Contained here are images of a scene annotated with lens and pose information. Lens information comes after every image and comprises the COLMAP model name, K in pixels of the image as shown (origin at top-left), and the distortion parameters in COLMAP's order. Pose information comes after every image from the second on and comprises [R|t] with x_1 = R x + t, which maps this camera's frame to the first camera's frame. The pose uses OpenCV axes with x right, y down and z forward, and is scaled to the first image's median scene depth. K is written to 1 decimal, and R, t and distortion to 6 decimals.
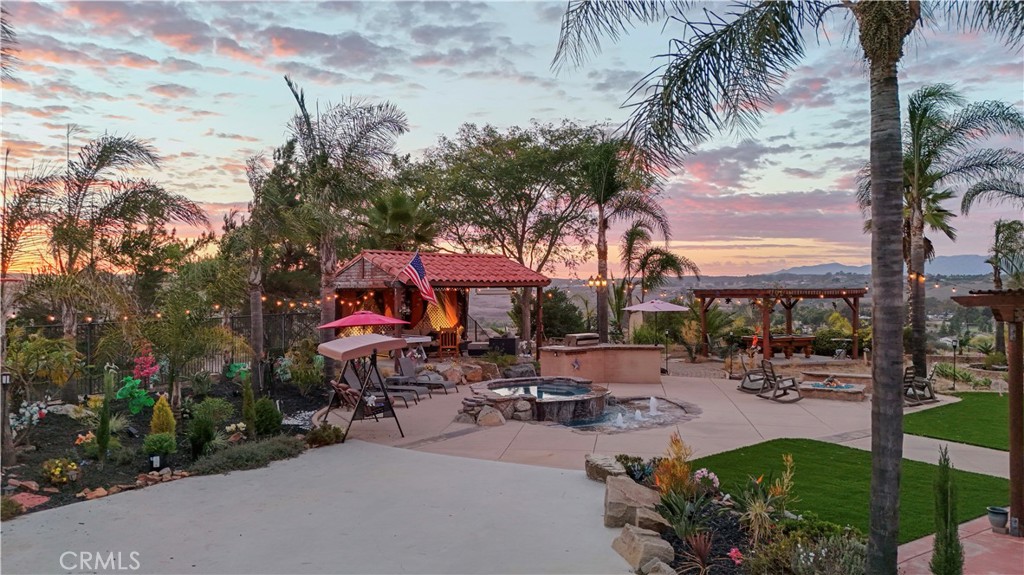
lens RADIAL K [[762.7, 0, 512.0], [0, 762.7, 287.5], [0, 0, 1]] dist [0.213205, -0.463103]
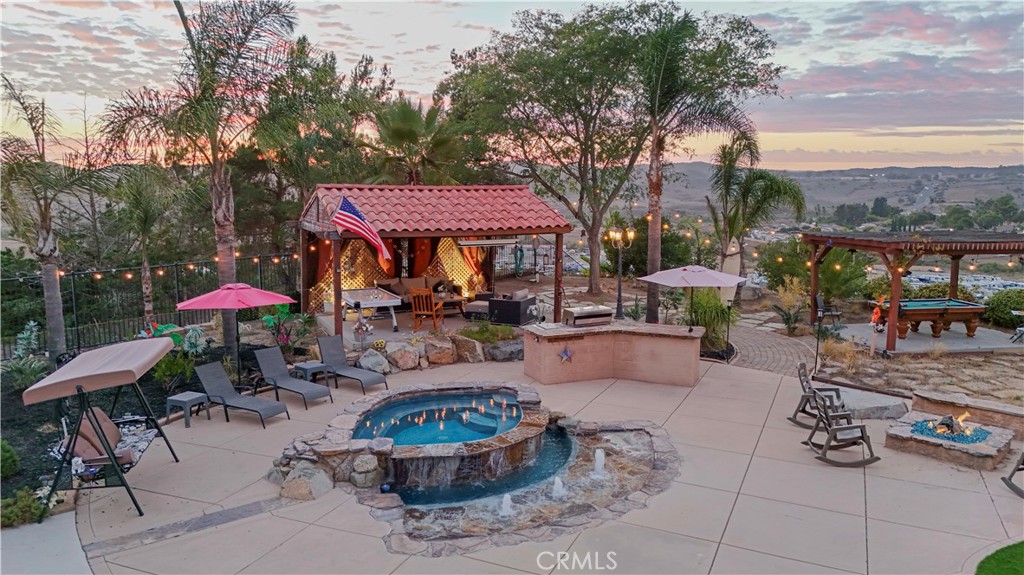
lens RADIAL K [[742.7, 0, 512.0], [0, 742.7, 287.5], [0, 0, 1]] dist [0.110477, -0.144816]
pose [[0.962405, 0.044987, -0.267867, 0.202591], [-0.005432, 0.989179, 0.146610, -0.057893], [0.271564, -0.139643, 0.952236, 0.313153]]
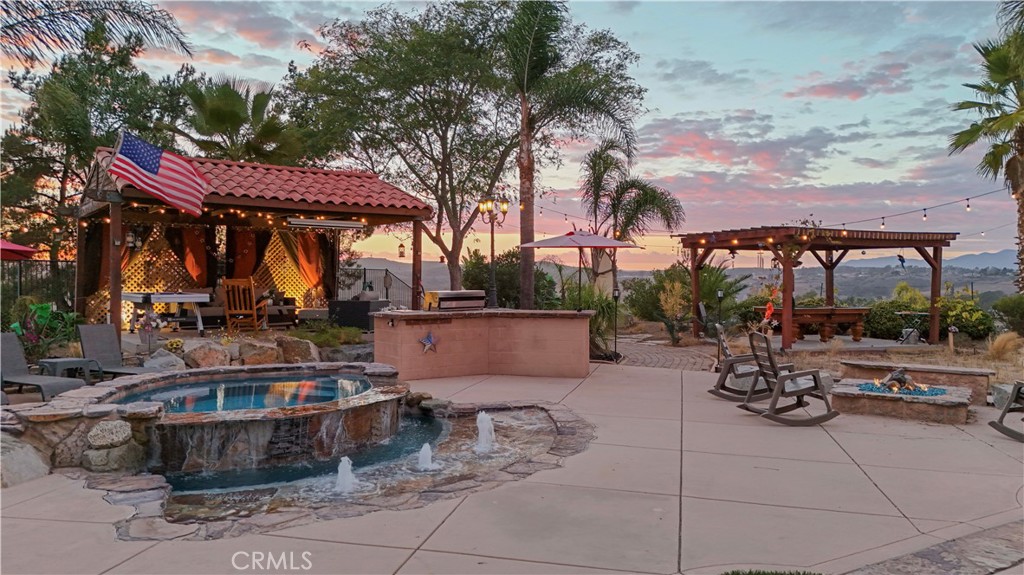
lens RADIAL K [[742.7, 0, 512.0], [0, 742.7, 287.5], [0, 0, 1]] dist [0.110477, -0.144816]
pose [[0.997138, 0.010729, -0.074832, 0.171323], [-0.009928, 0.999889, 0.011069, 0.050382], [0.074942, -0.010294, 0.997135, 0.431986]]
